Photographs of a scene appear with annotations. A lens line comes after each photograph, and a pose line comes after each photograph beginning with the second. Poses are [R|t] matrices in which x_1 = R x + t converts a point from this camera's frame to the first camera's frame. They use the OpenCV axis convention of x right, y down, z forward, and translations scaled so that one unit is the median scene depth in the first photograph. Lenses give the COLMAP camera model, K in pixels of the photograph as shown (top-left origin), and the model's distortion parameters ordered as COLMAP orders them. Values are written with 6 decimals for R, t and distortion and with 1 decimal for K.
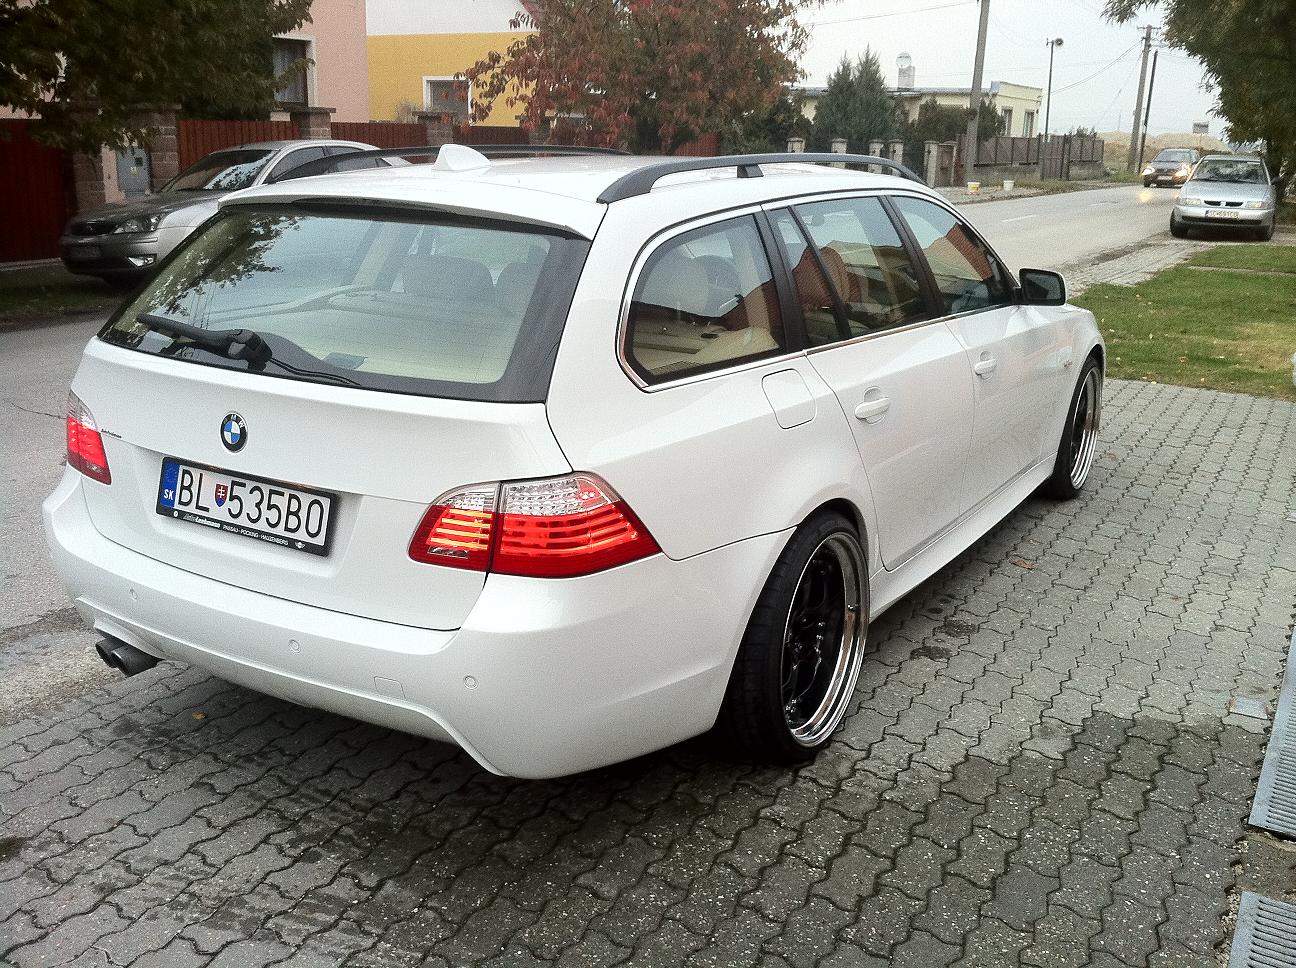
lens RADIAL K [[1246.4, 0, 655.9], [0, 1246.4, 479.8], [0, 0, 1]] dist [0.086603, -0.303168]
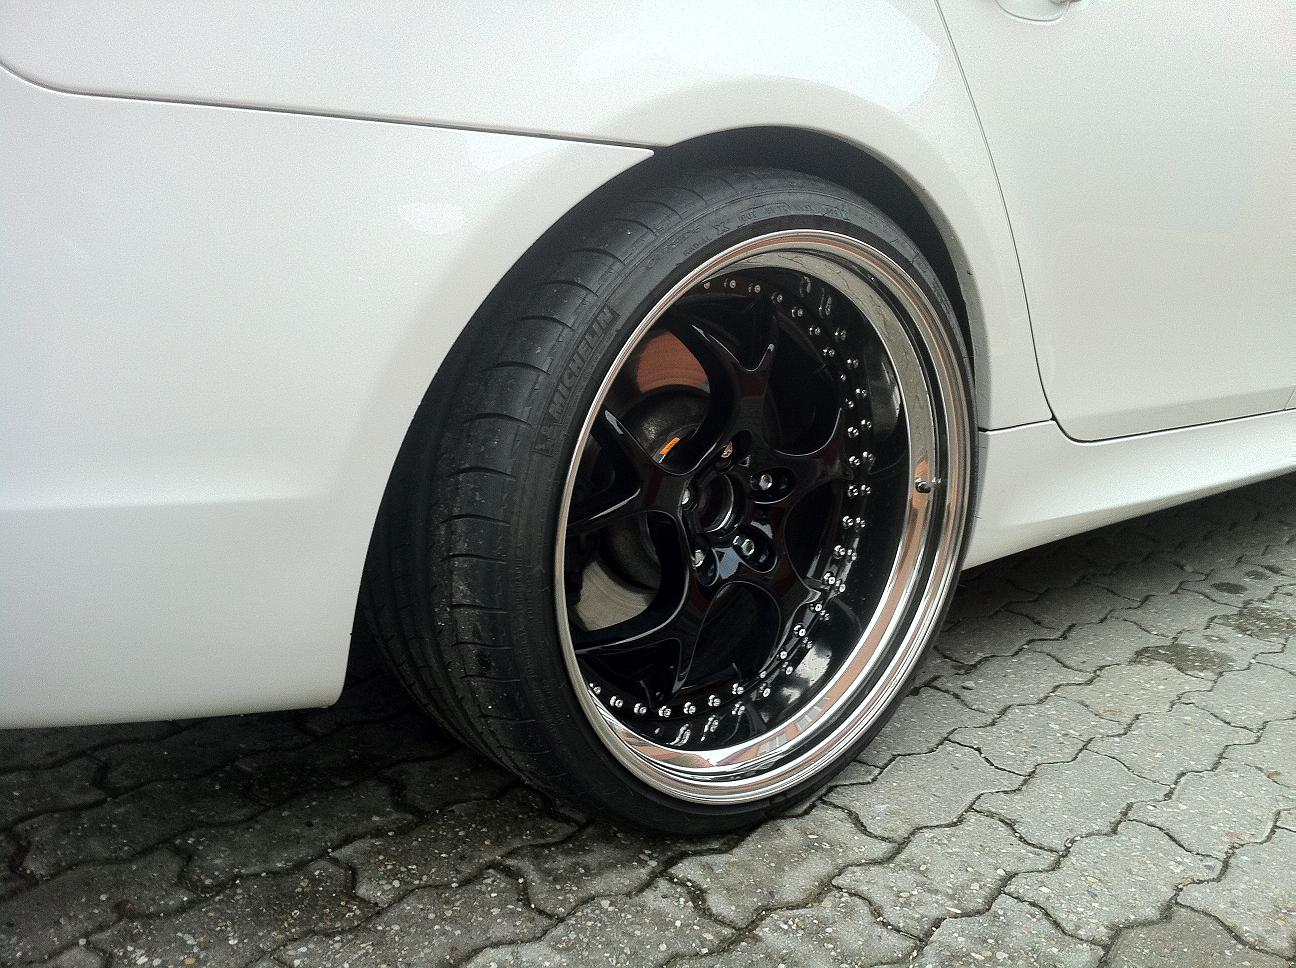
lens RADIAL K [[1246.4, 0, 655.9], [0, 1246.4, 479.8], [0, 0, 1]] dist [0.086603, -0.303168]
pose [[0.946559, 0.095090, -0.308196, 0.194798], [-0.103808, 0.994525, -0.011974, 0.112460], [0.305370, 0.043327, 0.951248, 0.577629]]
